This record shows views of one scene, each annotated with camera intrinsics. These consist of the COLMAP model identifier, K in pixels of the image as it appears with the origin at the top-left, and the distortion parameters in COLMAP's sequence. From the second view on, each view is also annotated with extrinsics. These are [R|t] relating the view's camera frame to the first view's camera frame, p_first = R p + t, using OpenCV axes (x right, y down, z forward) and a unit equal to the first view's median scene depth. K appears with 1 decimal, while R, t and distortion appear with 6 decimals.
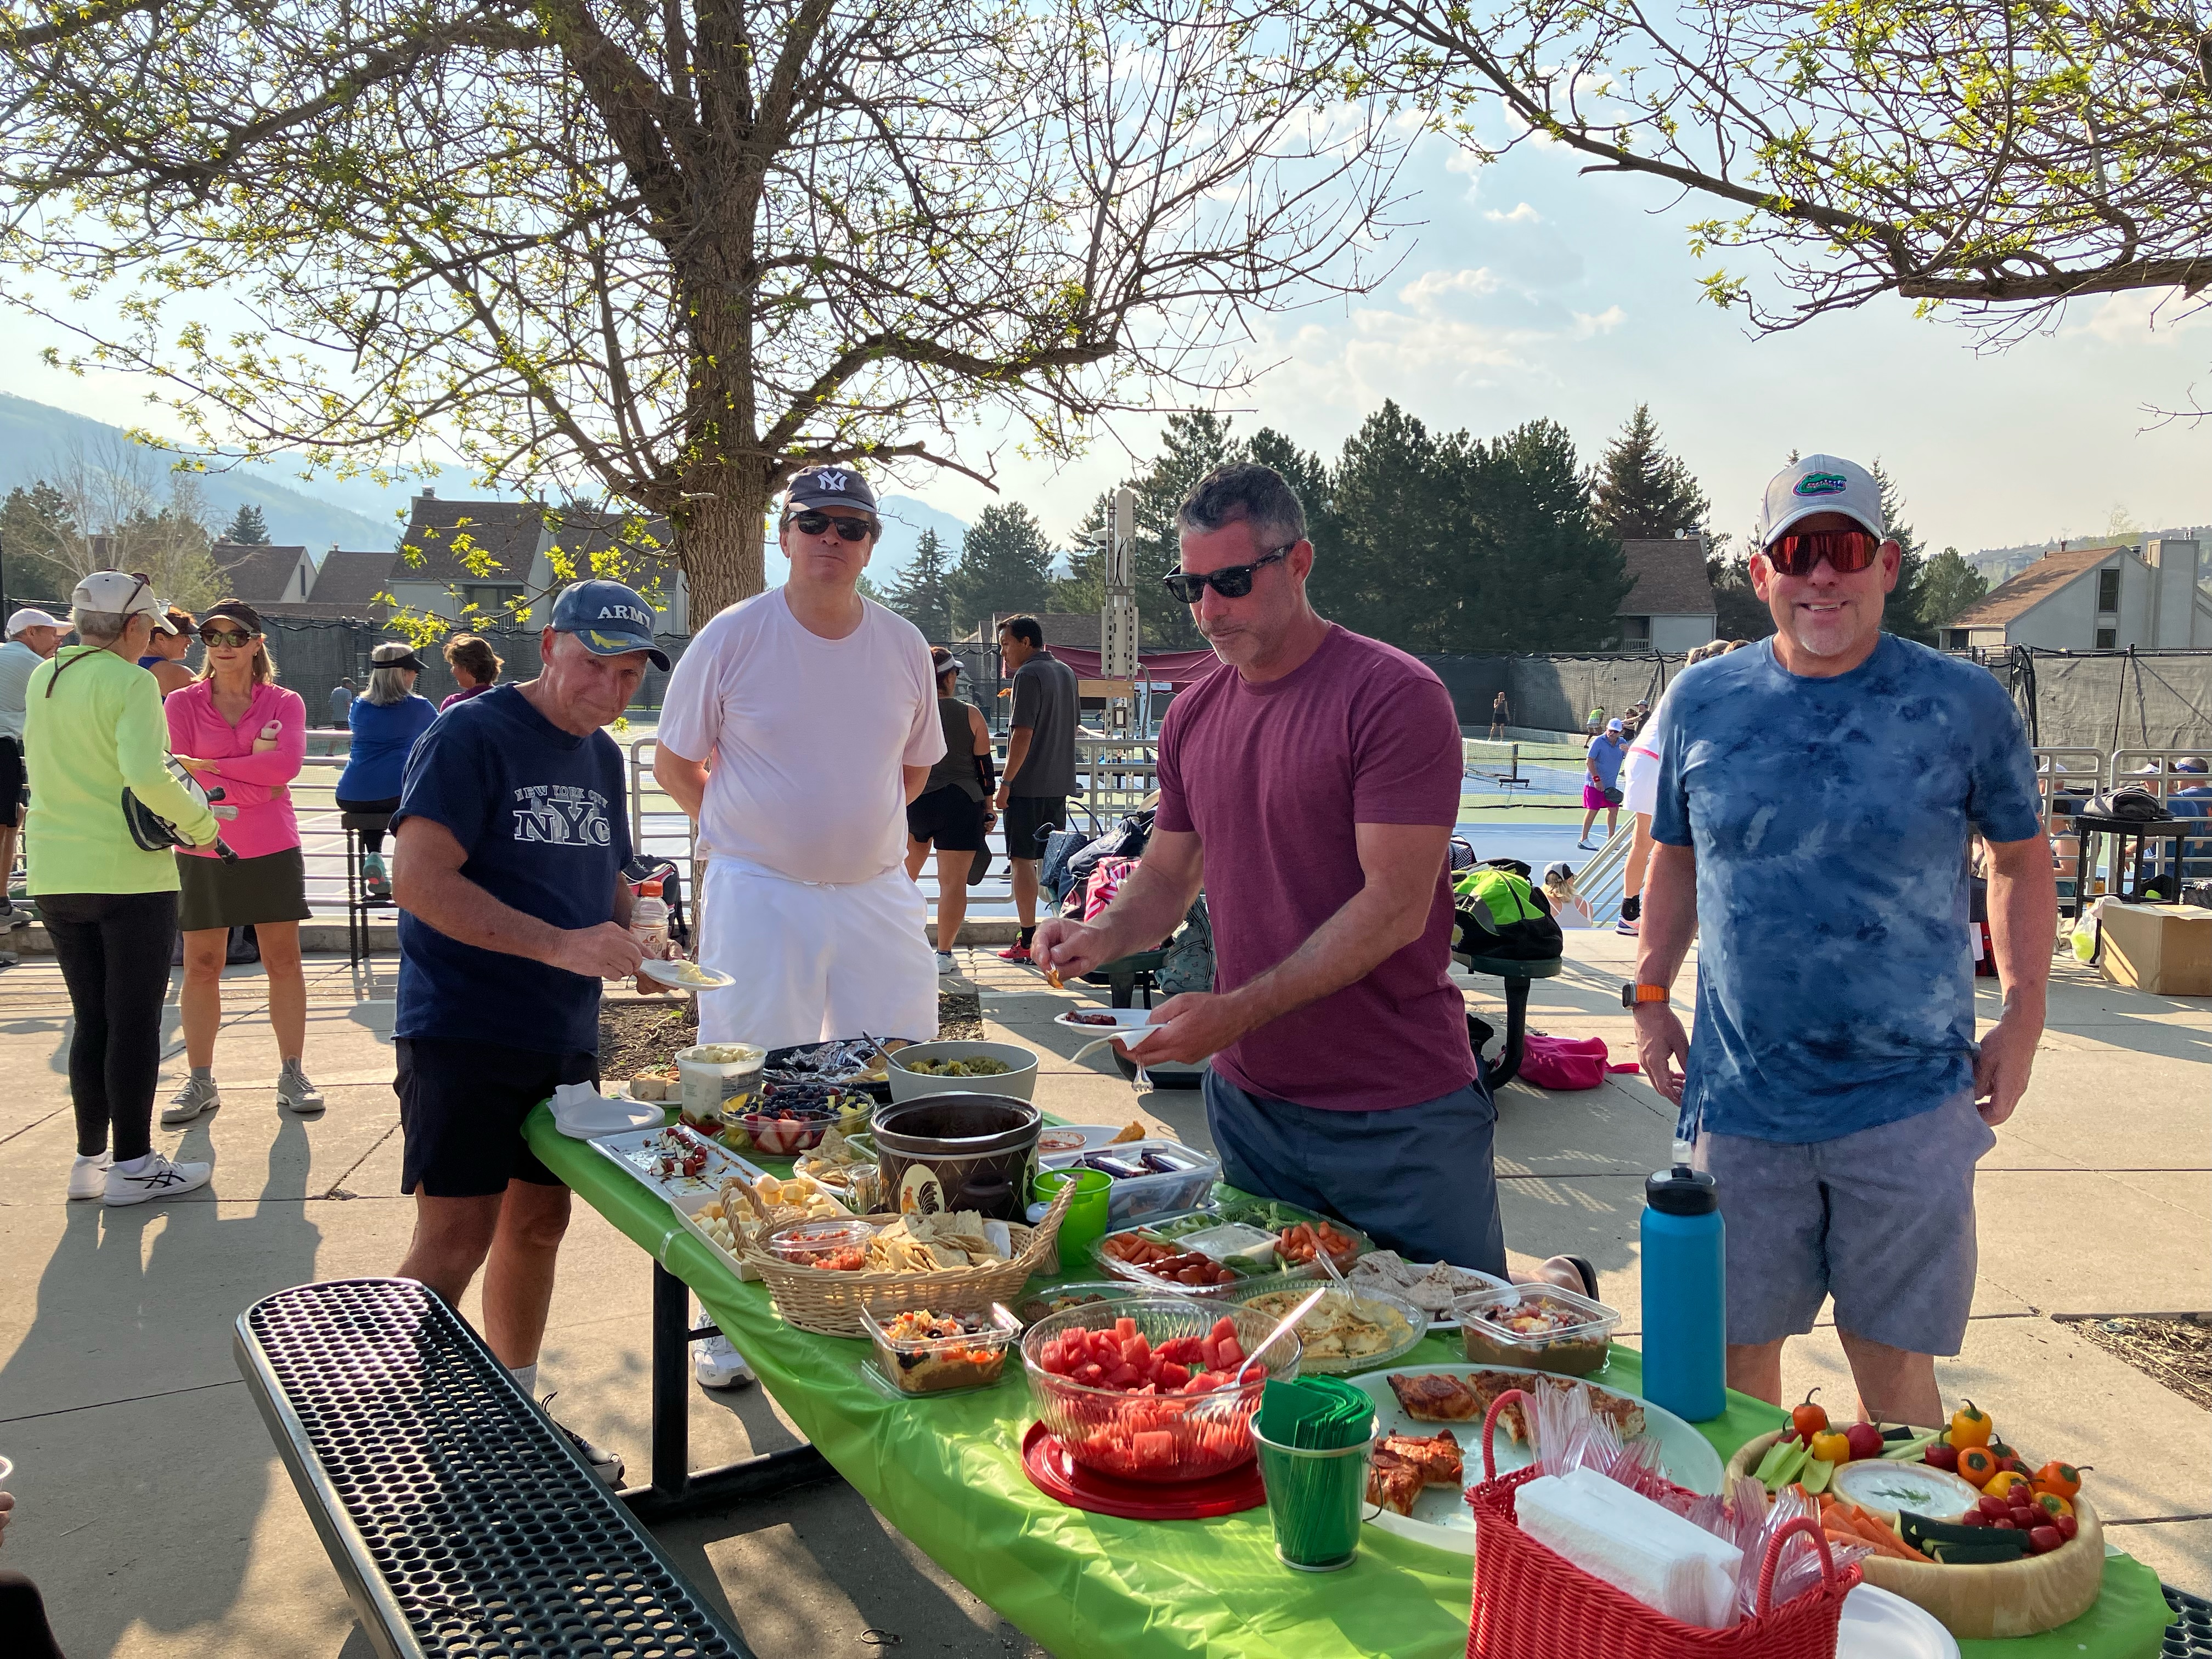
lens RADIAL K [[1783.7, 0, 1106.0], [0, 1783.7, 829.5], [0, 0, 1]] dist [-0.033371, 0.001325]
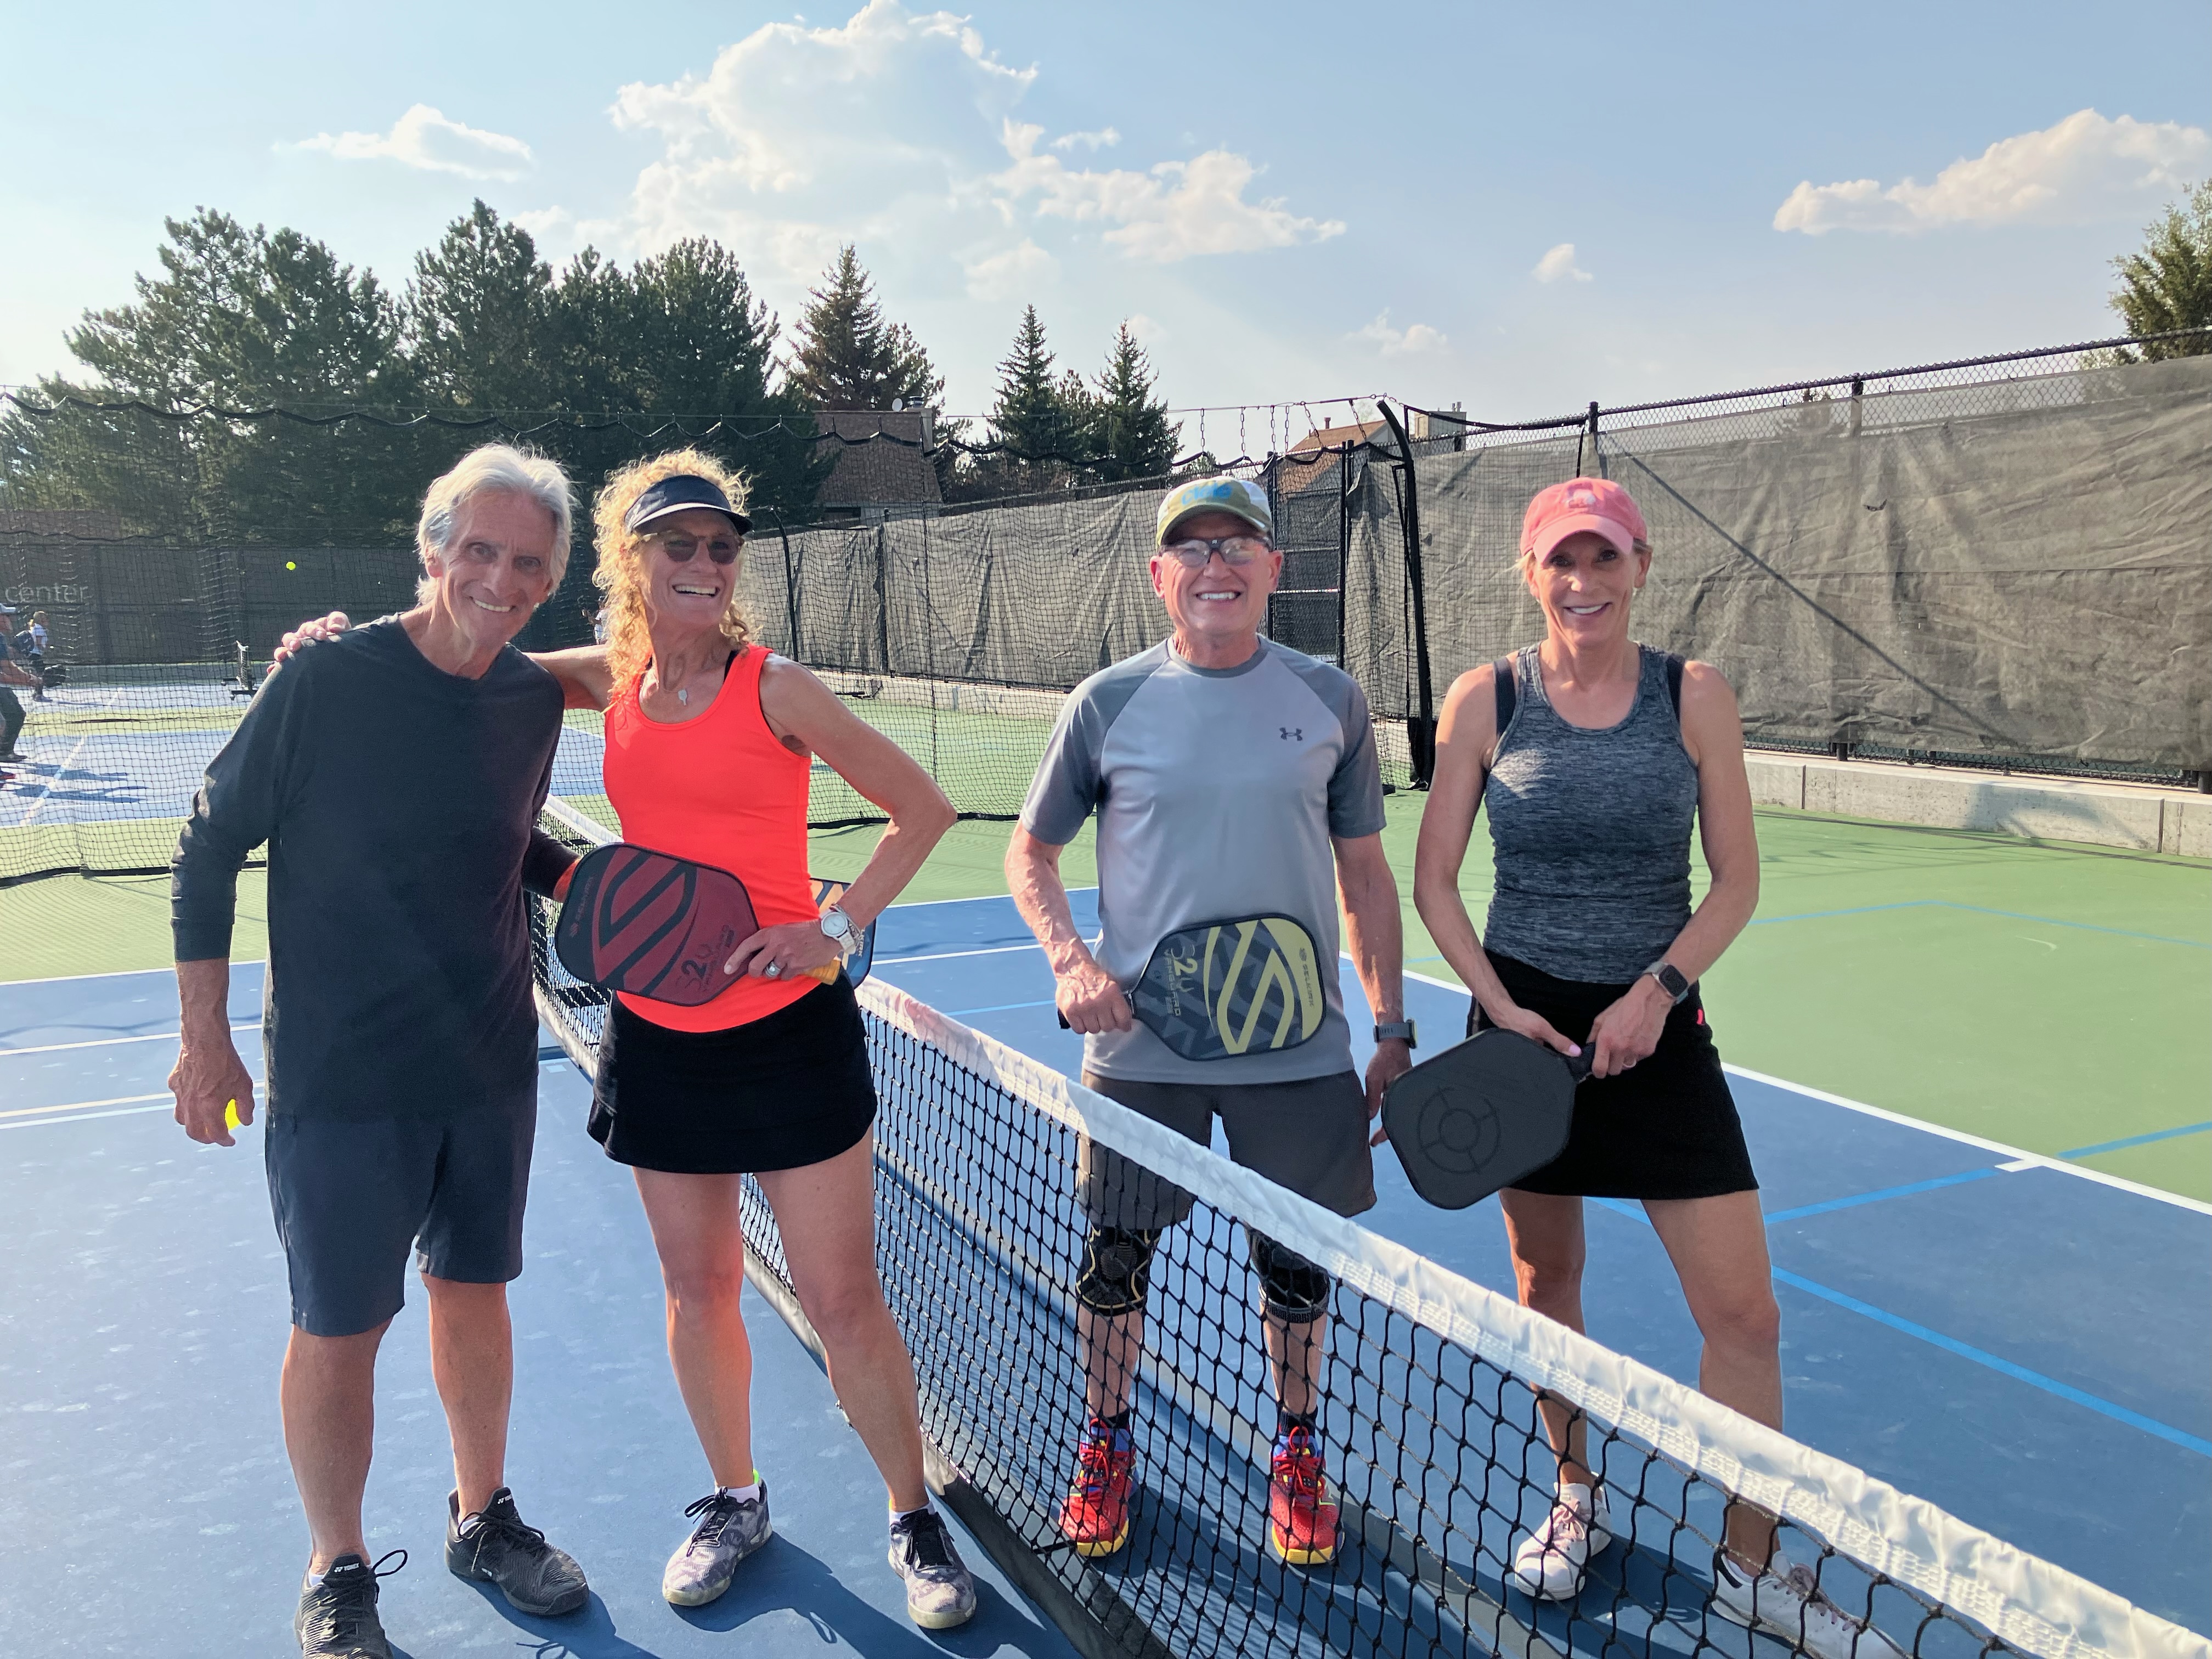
lens RADIAL K [[1790.4, 0, 1097.6], [0, 1790.4, 927.0], [0, 0, 1]] dist [0.082208, -0.123927]
pose [[0.928228, -0.092306, 0.360377, 0.095056], [0.061061, 0.993393, 0.097168, -0.007652], [-0.366966, -0.068189, 0.927732, 0.204361]]
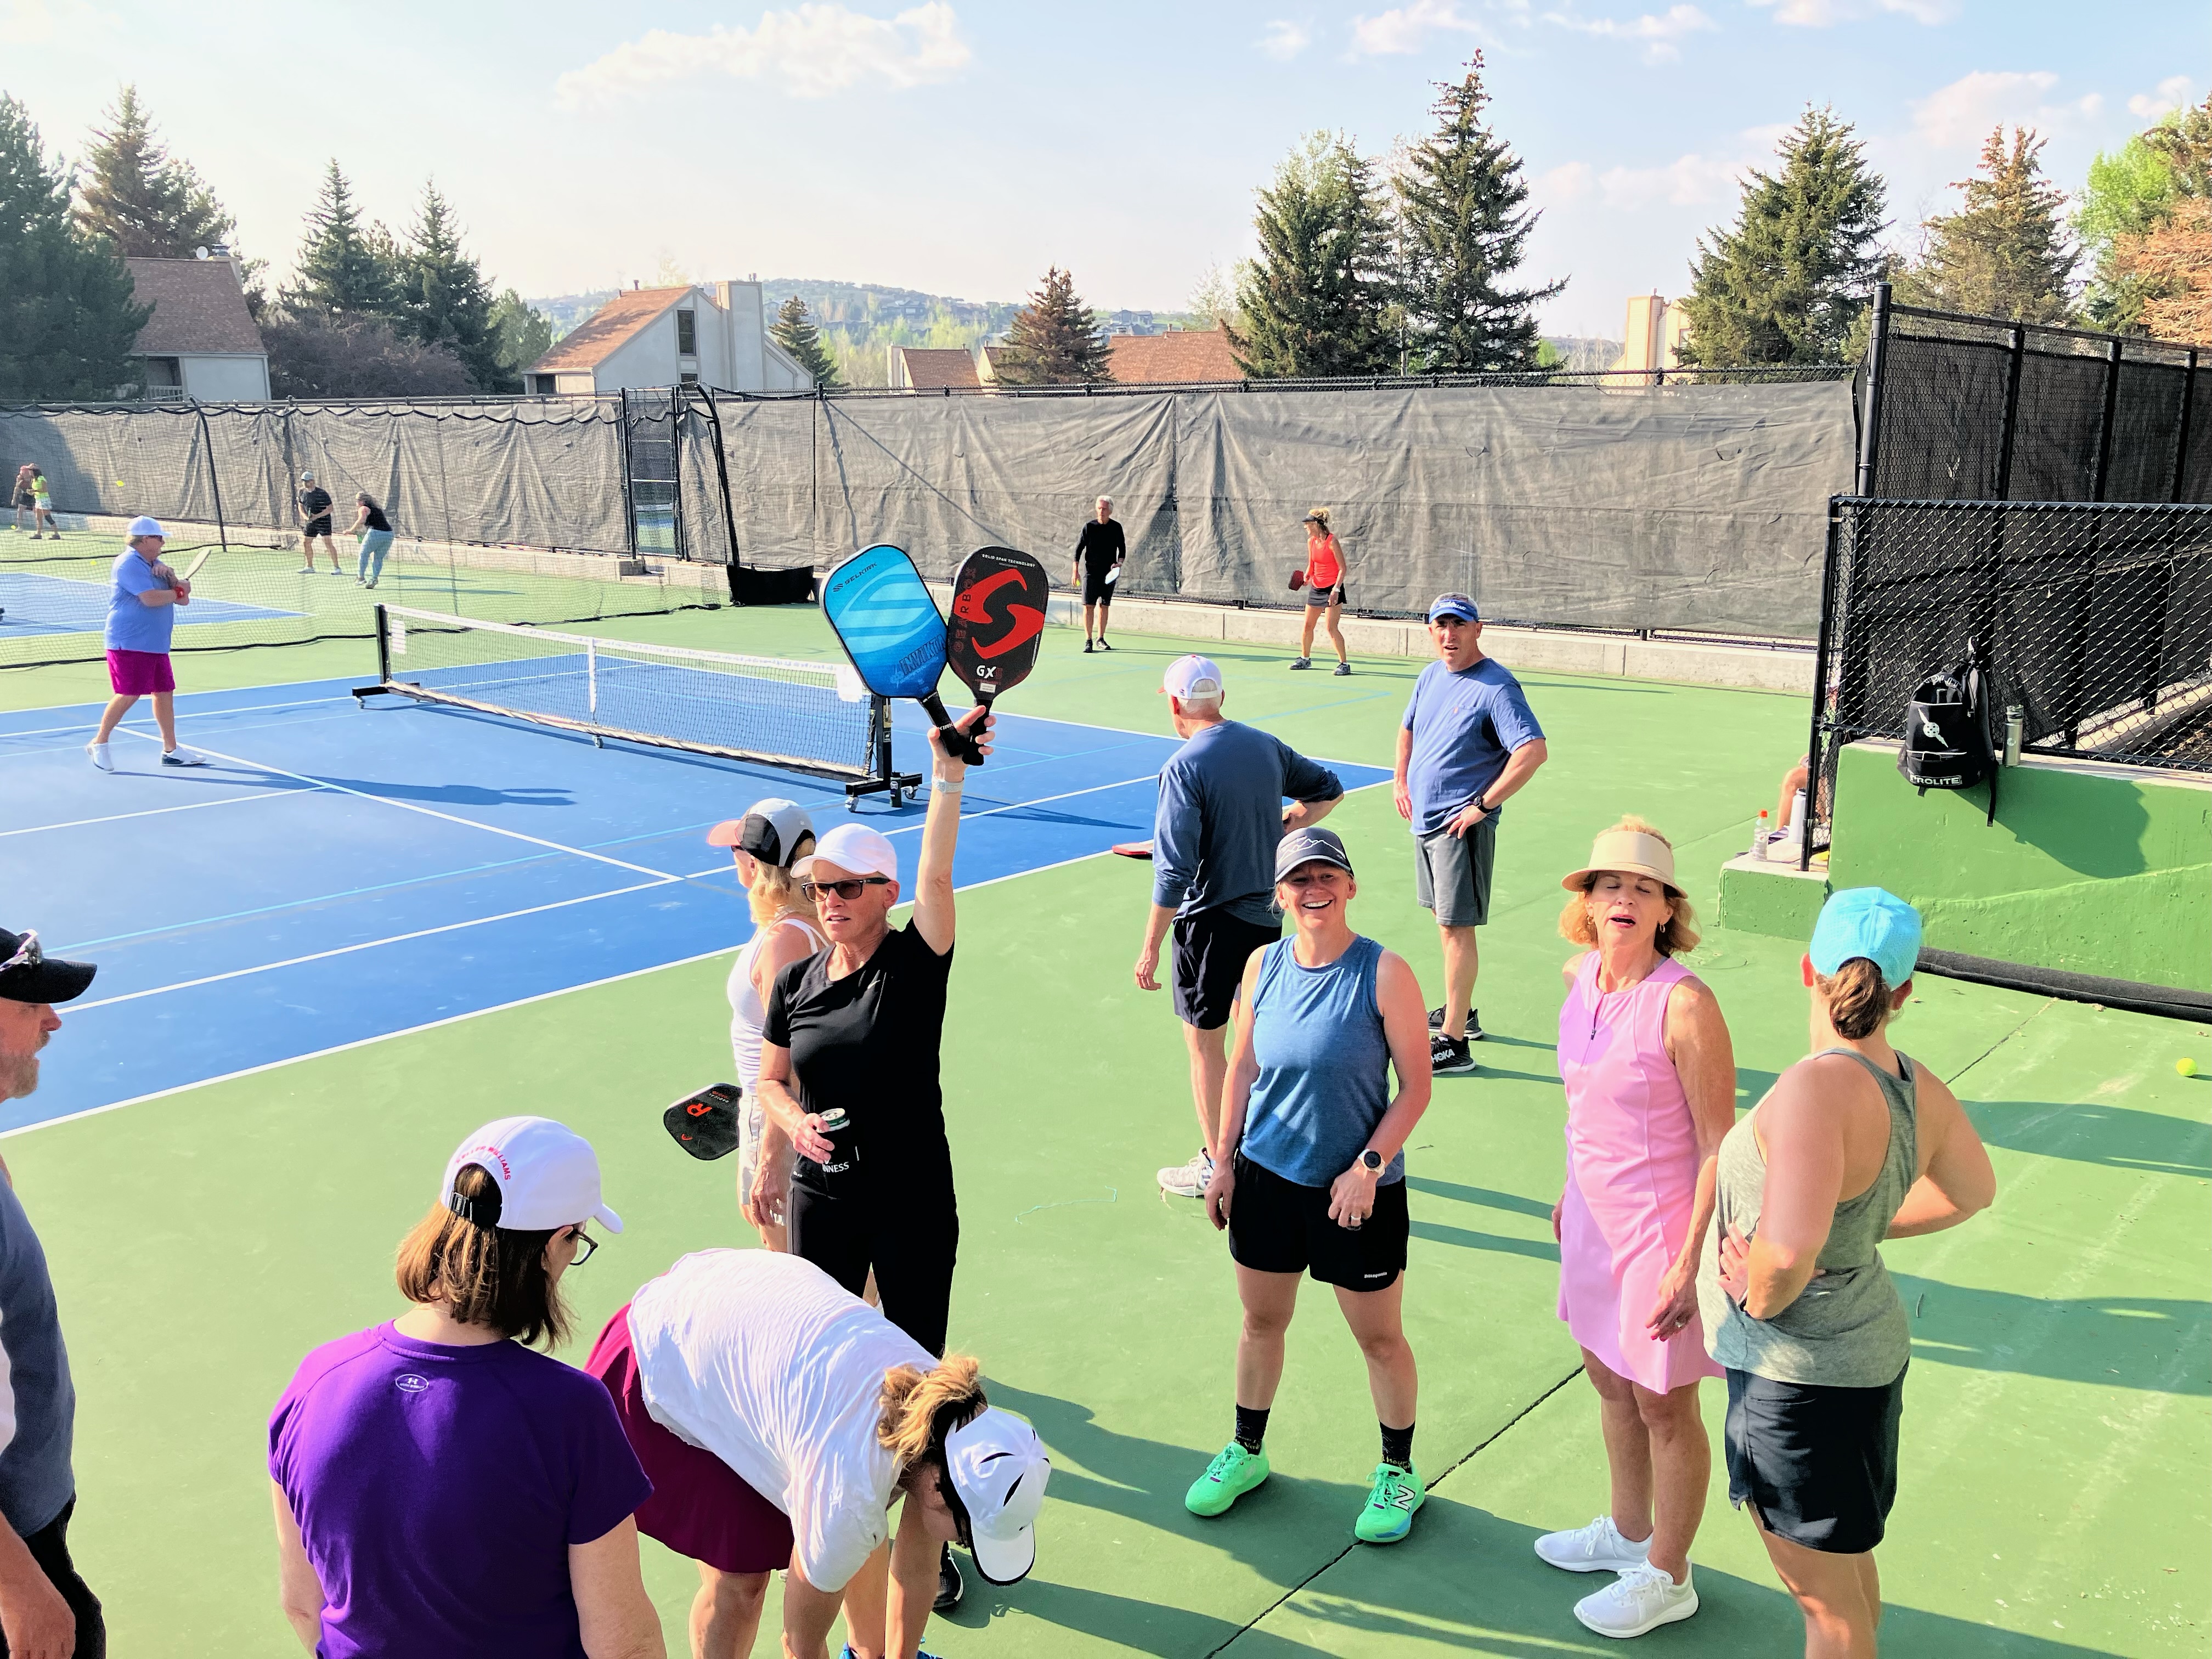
lens RADIAL K [[1802.0, 0, 1111.5], [0, 1802.0, 779.5], [0, 0, 1]] dist [0.013083, 0.001535]
pose [[0.725949, -0.149264, 0.671356, 0.033344], [0.077055, 0.987671, 0.136269, -0.009671], [-0.683418, -0.047193, 0.728500, 0.101828]]
